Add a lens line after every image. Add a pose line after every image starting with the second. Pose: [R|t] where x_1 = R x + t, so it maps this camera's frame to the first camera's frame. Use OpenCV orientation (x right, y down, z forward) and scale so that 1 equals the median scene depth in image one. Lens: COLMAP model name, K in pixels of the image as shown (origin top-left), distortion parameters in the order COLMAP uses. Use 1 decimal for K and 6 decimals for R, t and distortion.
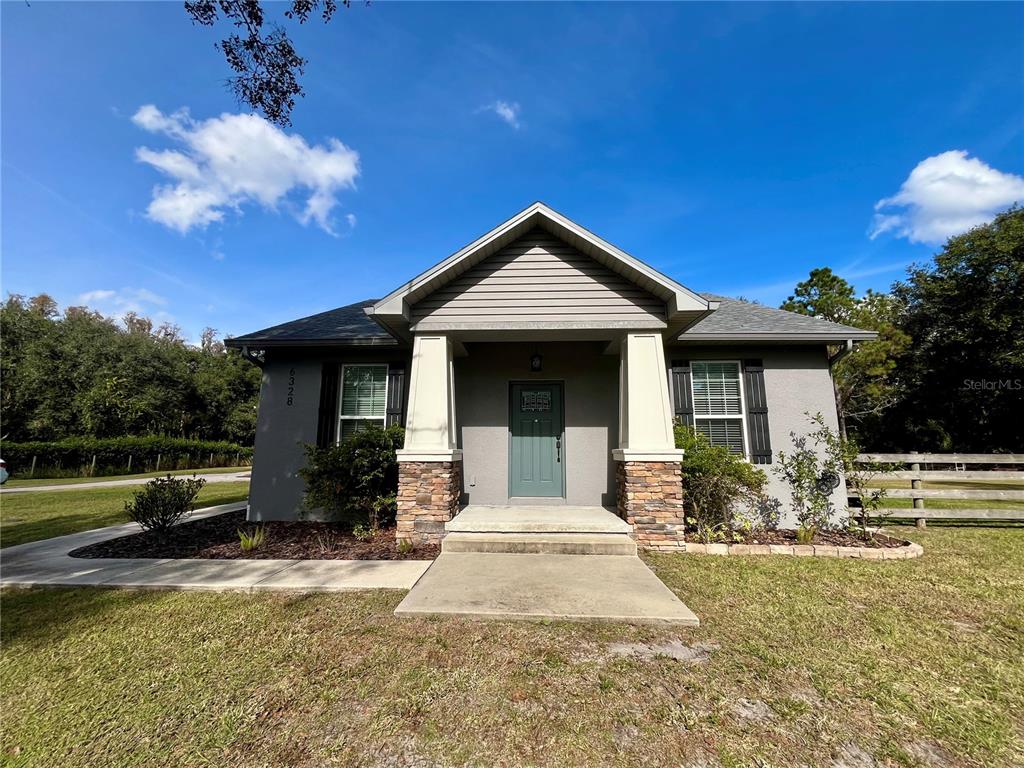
lens RADIAL K [[414.3, 0, 509.3], [0, 414.3, 383.5], [0, 0, 1]] dist [-0.002836, 0.000282]
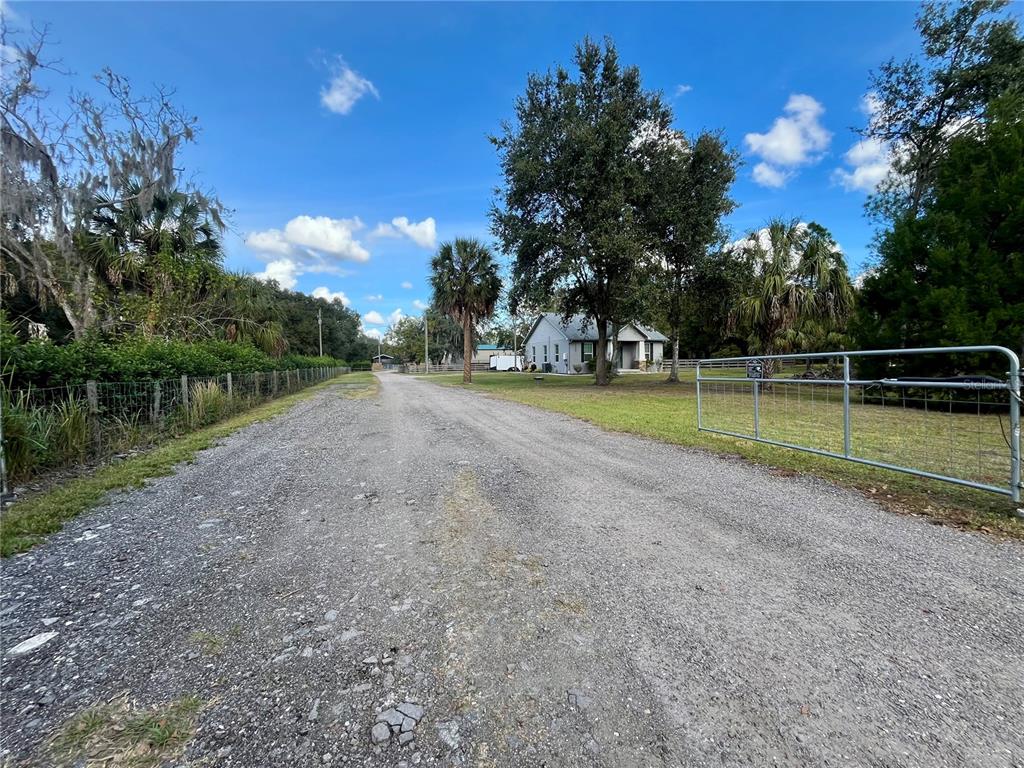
lens RADIAL K [[414.3, 0, 509.3], [0, 414.3, 383.5], [0, 0, 1]] dist [-0.002836, 0.000282]
pose [[0.928130, -0.025124, 0.371408, -3.960374], [-0.056953, 0.976390, 0.208373, -0.699093], [-0.367875, -0.214550, 0.904785, -4.168390]]
